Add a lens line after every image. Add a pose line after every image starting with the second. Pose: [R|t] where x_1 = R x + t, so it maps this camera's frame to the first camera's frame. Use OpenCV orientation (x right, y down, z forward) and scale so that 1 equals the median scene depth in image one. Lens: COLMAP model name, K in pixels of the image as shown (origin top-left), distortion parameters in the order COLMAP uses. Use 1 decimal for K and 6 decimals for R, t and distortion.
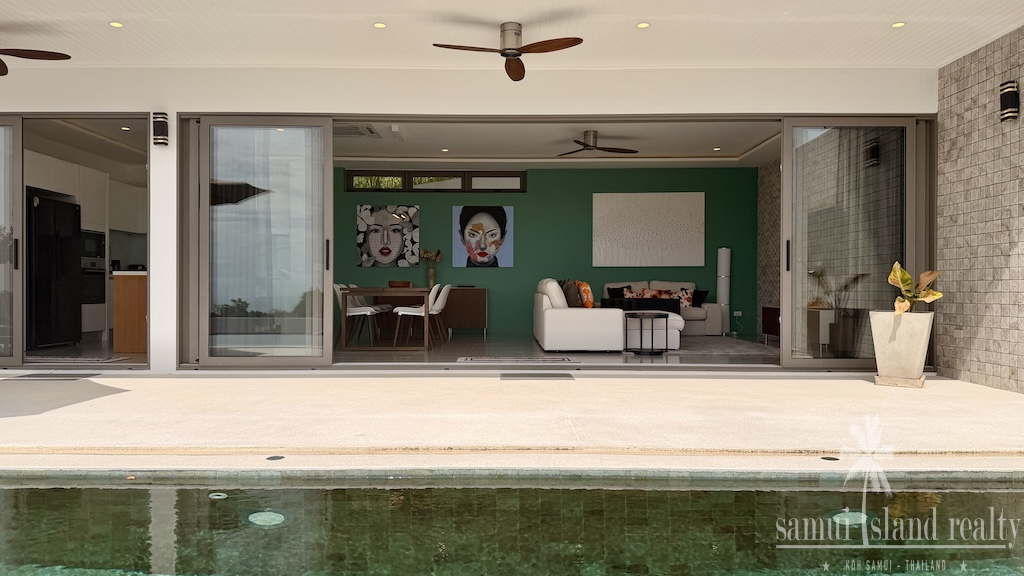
lens RADIAL K [[743.0, 0, 507.2], [0, 743.0, 288.7], [0, 0, 1]] dist [0.129383, -0.002757]
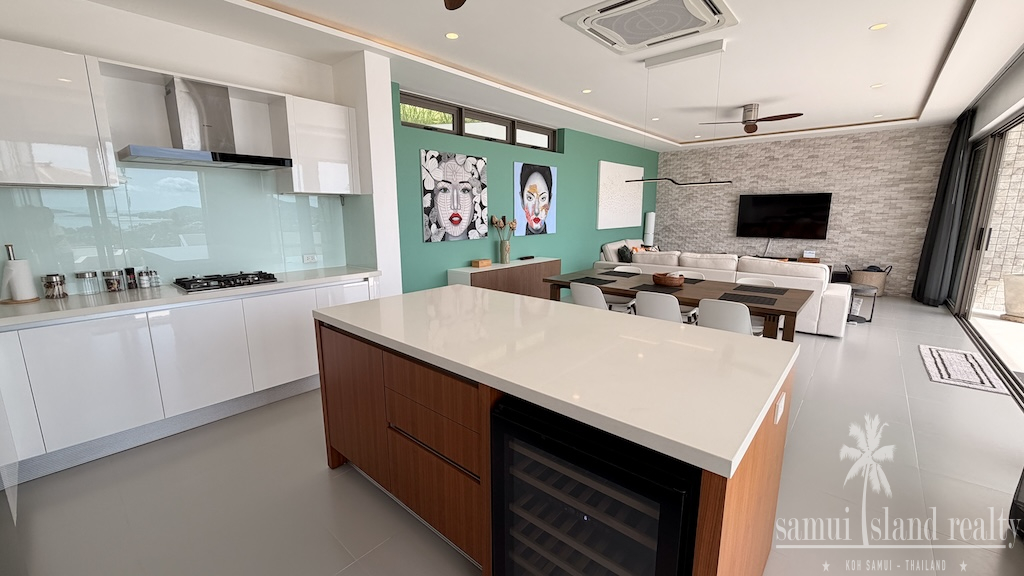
lens RADIAL K [[410.8, 0, 507.9], [0, 410.8, 287.4], [0, 0, 1]] dist [-0.000818, 0.001170]
pose [[0.655756, -0.143747, 0.741162, -0.436069], [0.005087, 0.982526, 0.186058, -0.059127], [-0.754956, -0.118239, 0.645028, 0.695814]]
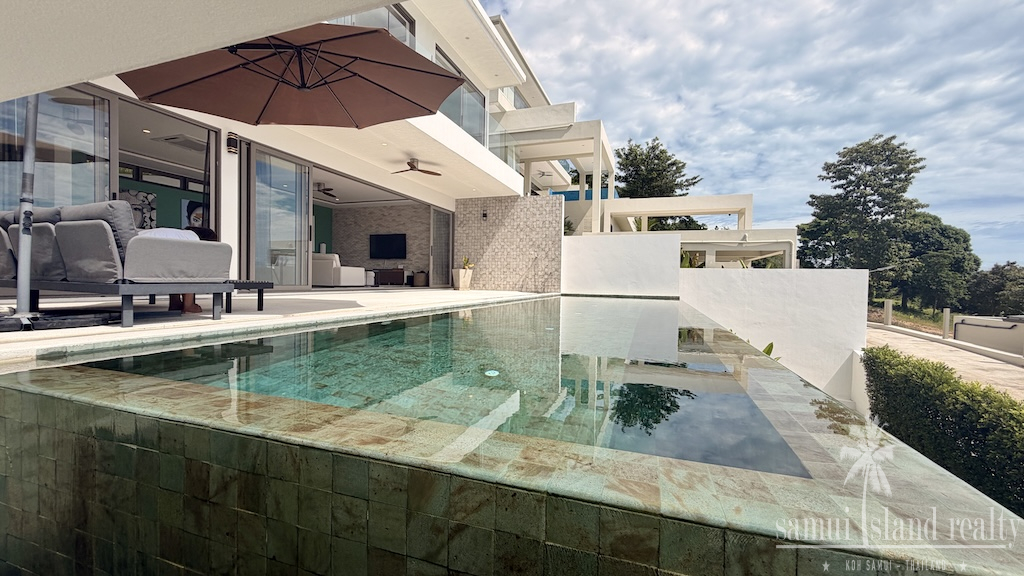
lens RADIAL K [[410.8, 0, 508.6], [0, 410.8, 288.4], [0, 0, 1]] dist [-0.000818, 0.001170]
pose [[0.334966, -0.013469, 0.942134, -0.631484], [-0.017519, 0.999636, 0.020520, 0.039427], [-0.942067, -0.023379, 0.334608, 0.104702]]
